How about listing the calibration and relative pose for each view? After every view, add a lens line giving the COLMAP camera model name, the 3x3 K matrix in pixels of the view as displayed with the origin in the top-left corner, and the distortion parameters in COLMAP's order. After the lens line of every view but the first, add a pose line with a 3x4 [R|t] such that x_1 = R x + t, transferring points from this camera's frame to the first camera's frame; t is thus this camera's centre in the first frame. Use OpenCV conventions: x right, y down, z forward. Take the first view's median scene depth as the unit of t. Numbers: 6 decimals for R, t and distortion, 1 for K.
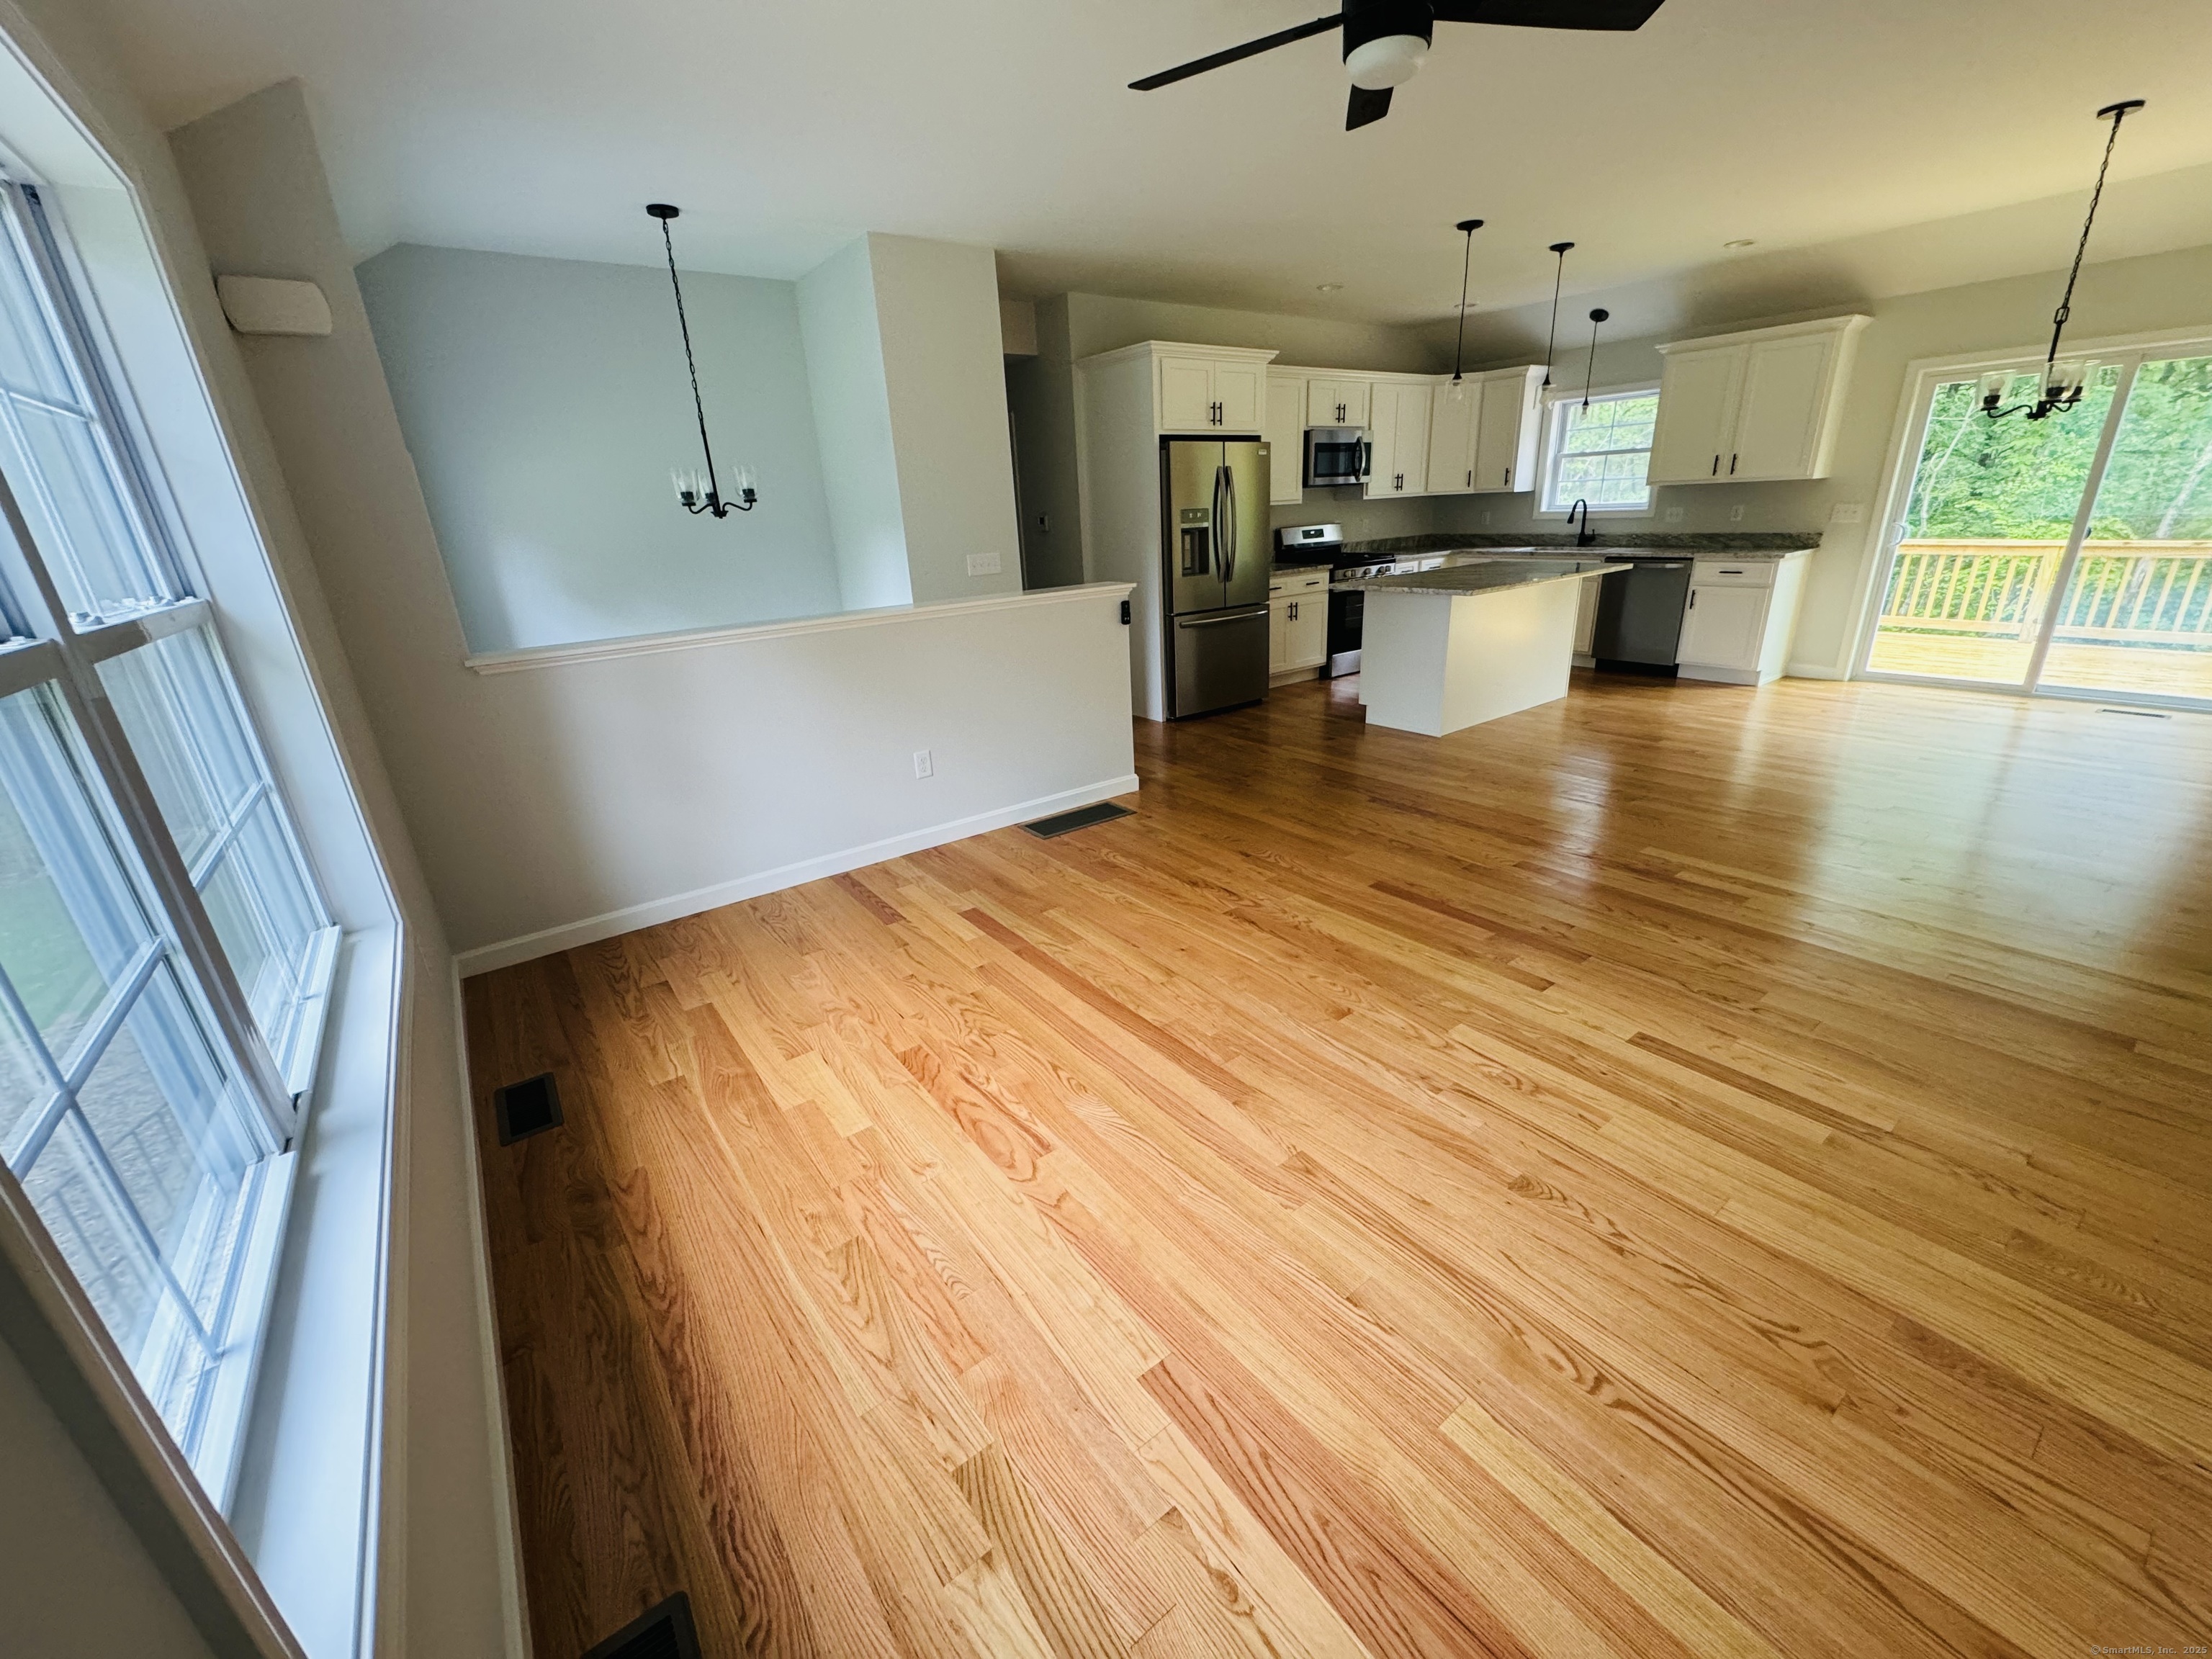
lens RADIAL K [[879.1, 0, 1102.8], [0, 879.1, 830.1], [0, 0, 1]] dist [0.000577, -0.000941]
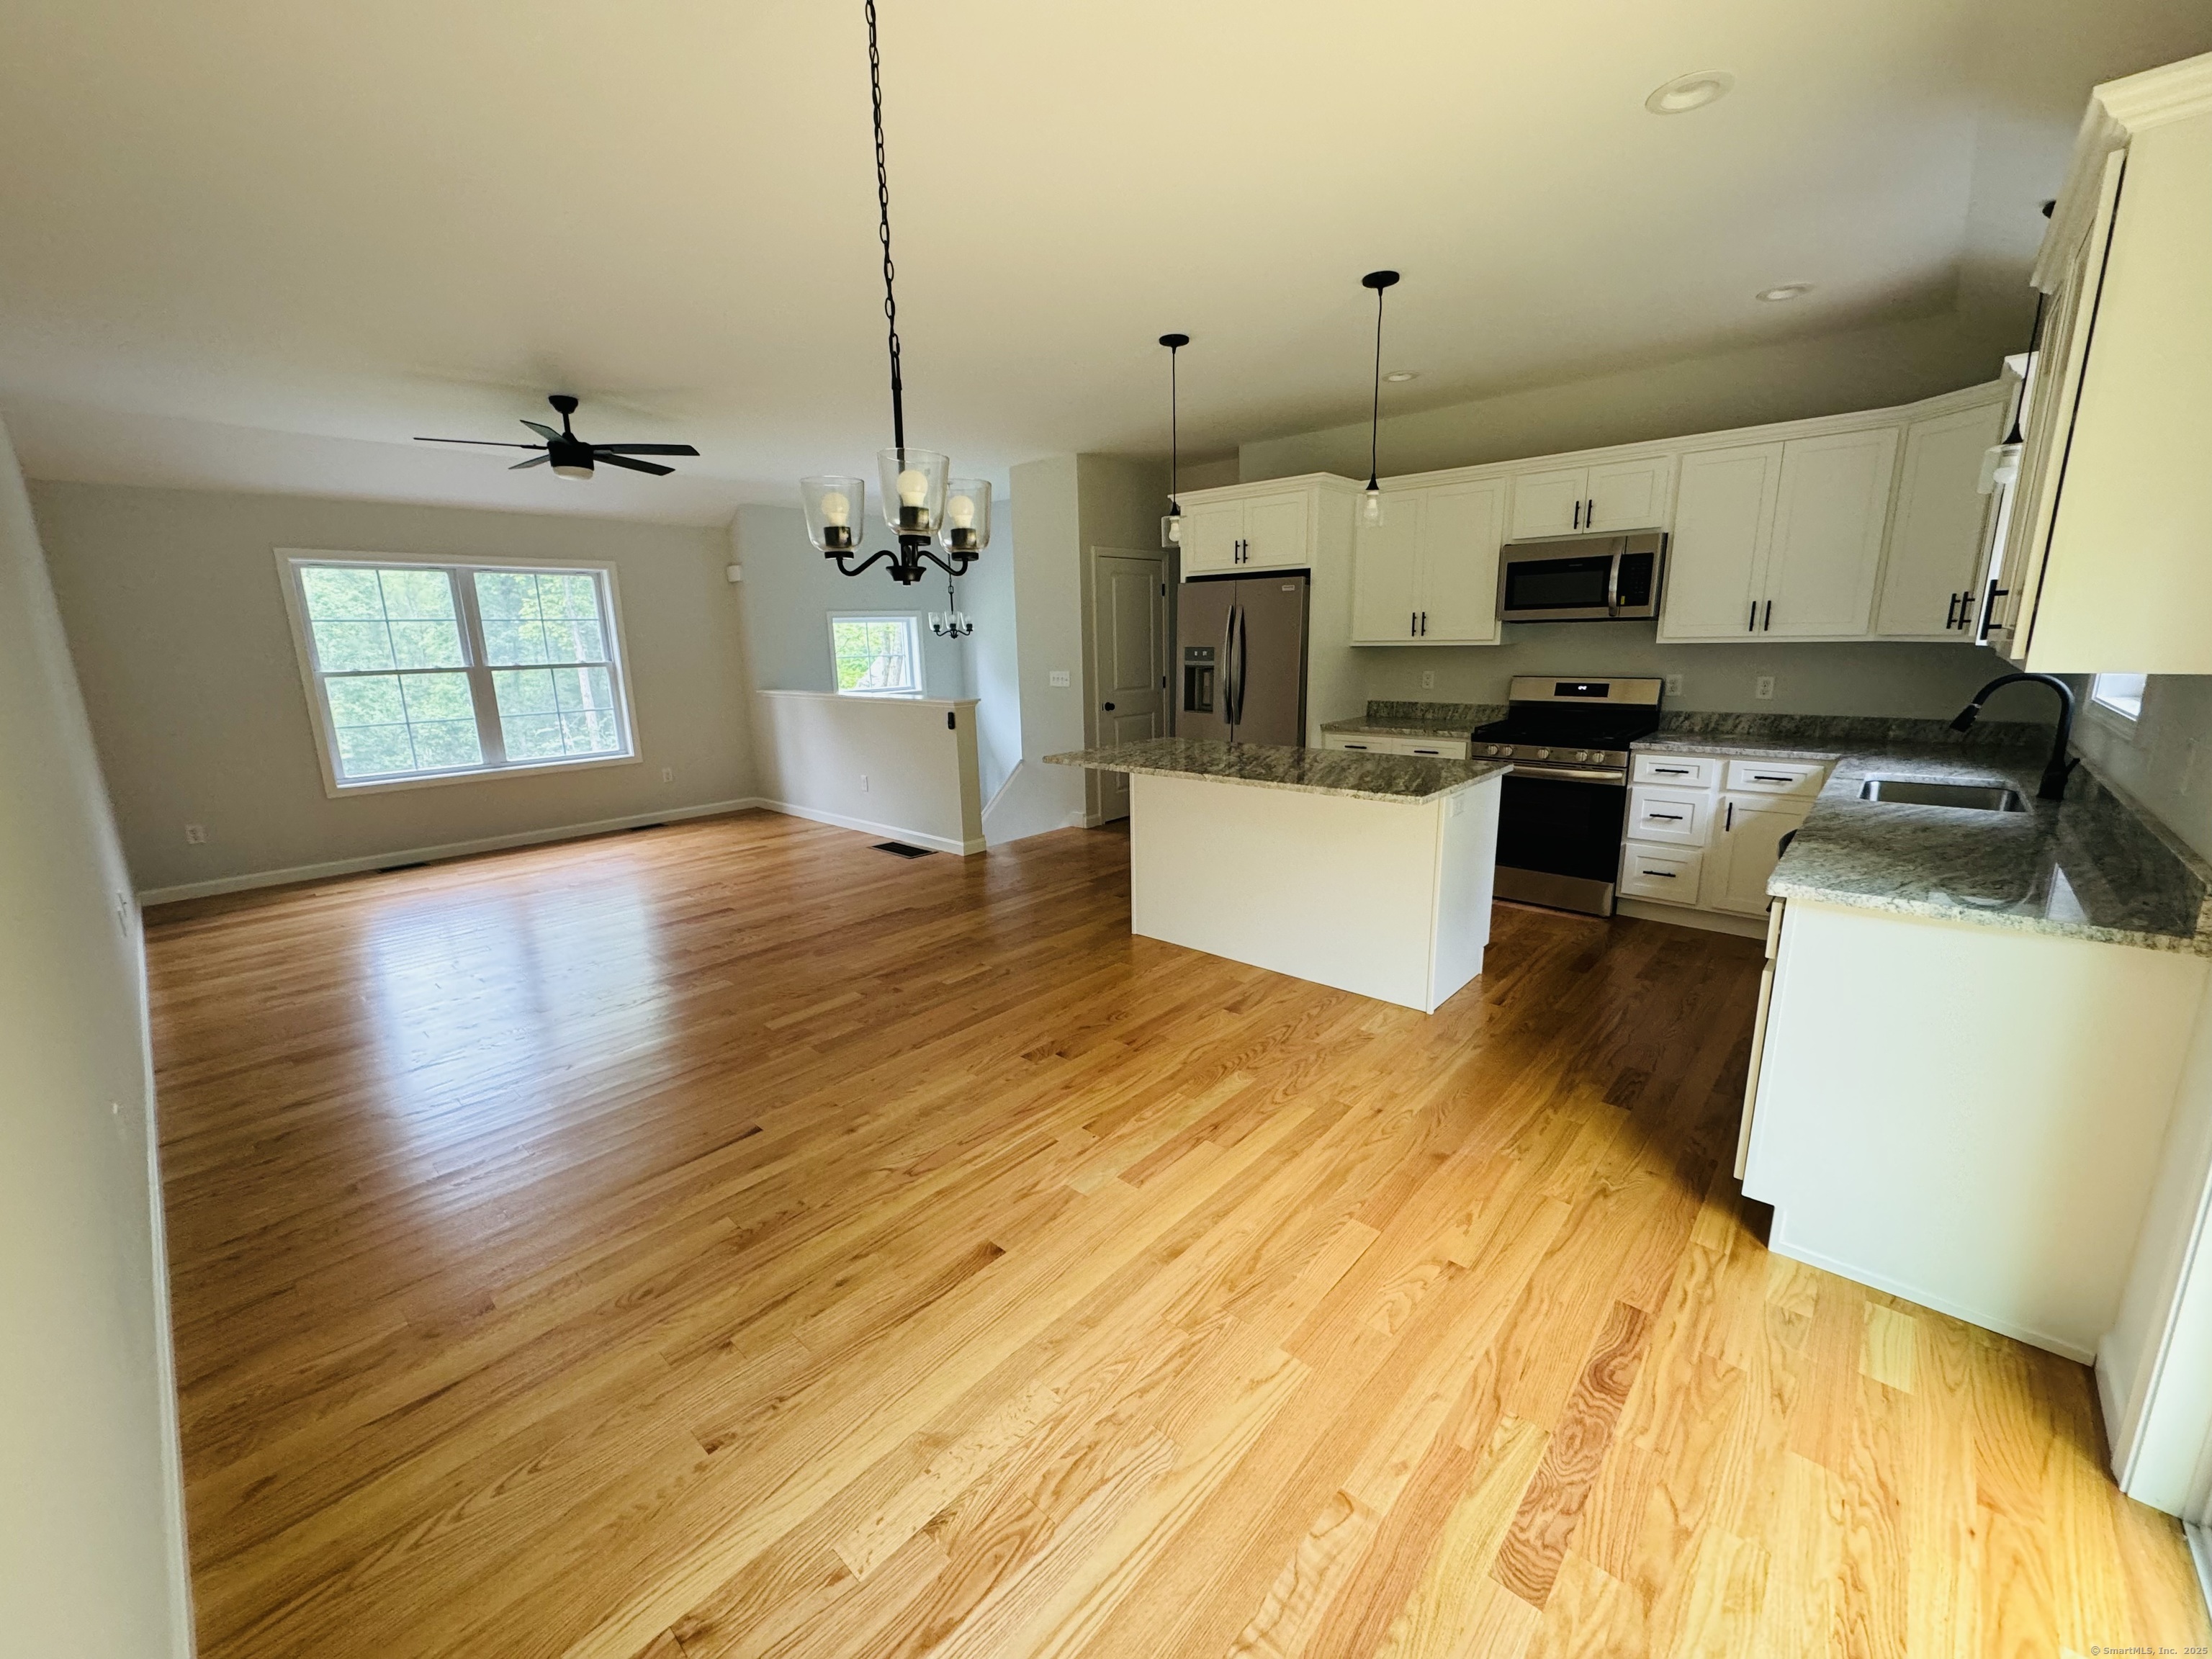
lens RADIAL K [[879.1, 0, 1094.8], [0, 879.1, 831.3], [0, 0, 1]] dist [0.000577, -0.000941]
pose [[0.187465, 0.261824, -0.946734, 0.977948], [-0.326638, 0.925588, 0.191298, -0.294846], [0.926372, 0.273377, 0.259037, 0.628085]]
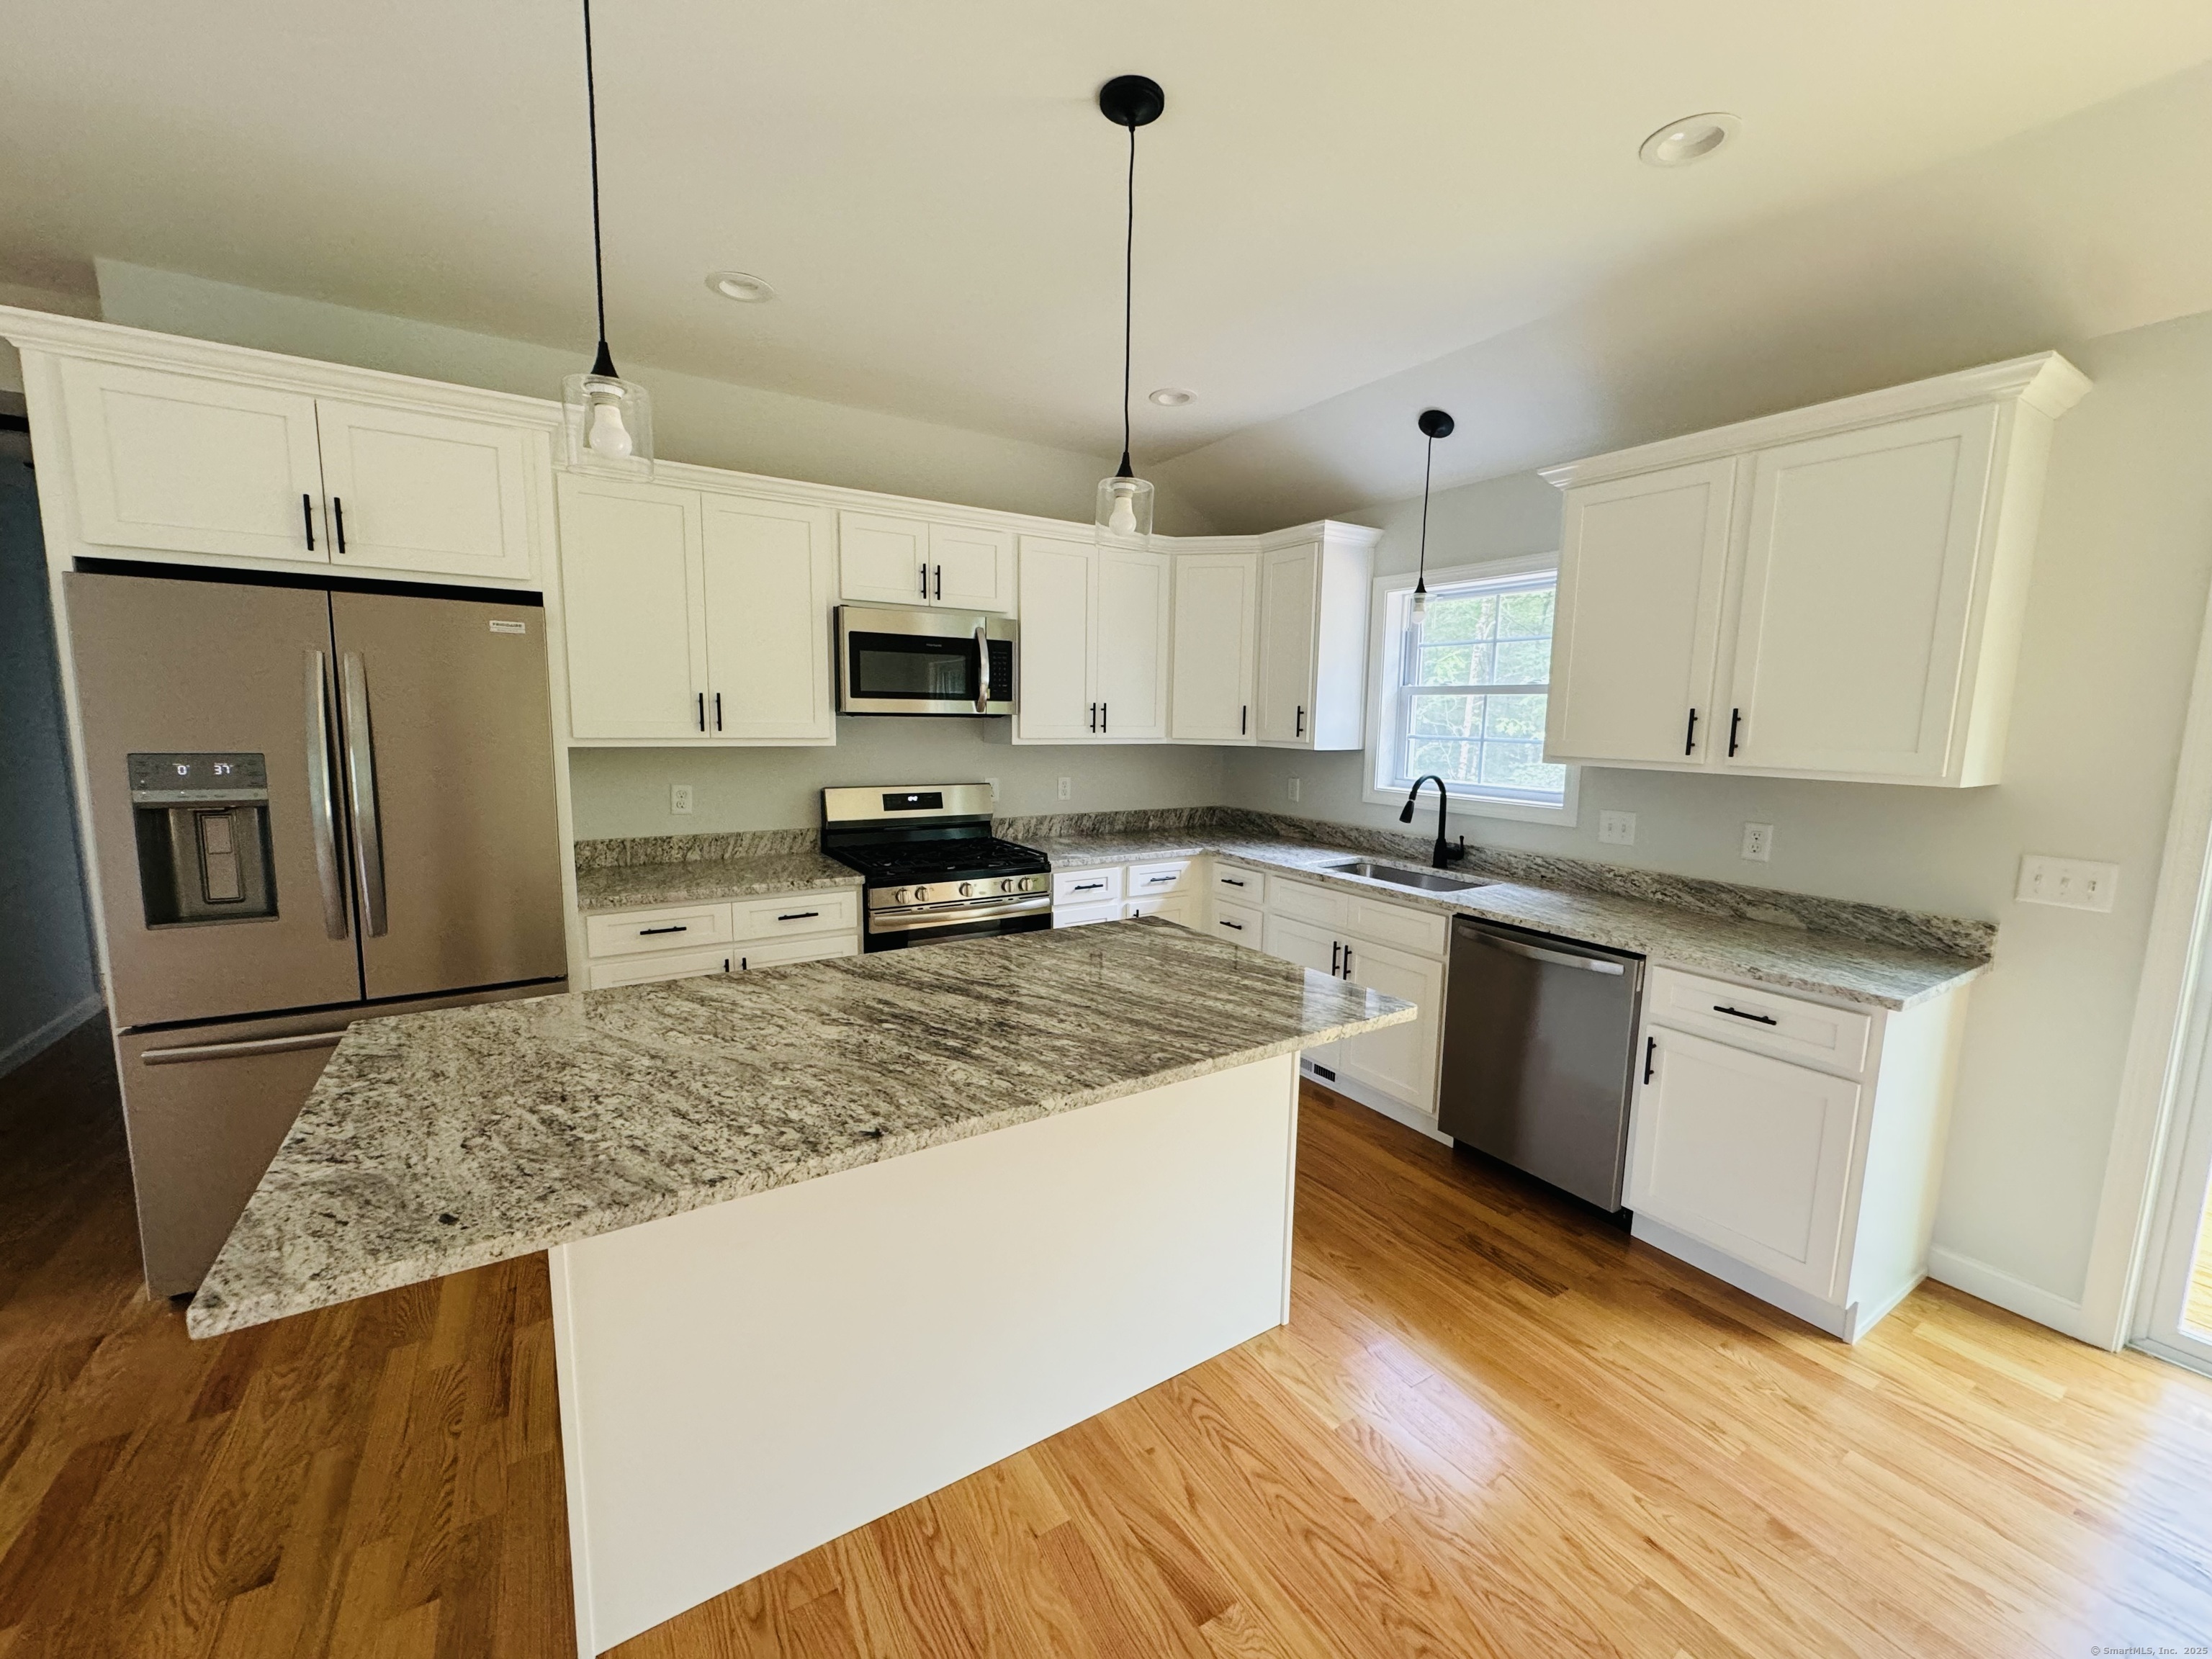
lens RADIAL K [[879.1, 0, 1106.0], [0, 879.1, 833.3], [0, 0, 1]] dist [0.000577, -0.000941]
pose [[0.994964, 0.075010, -0.066482, 0.463397], [-0.087657, 0.972843, -0.214227, -0.261076], [0.048608, 0.218976, 0.974519, 0.607453]]
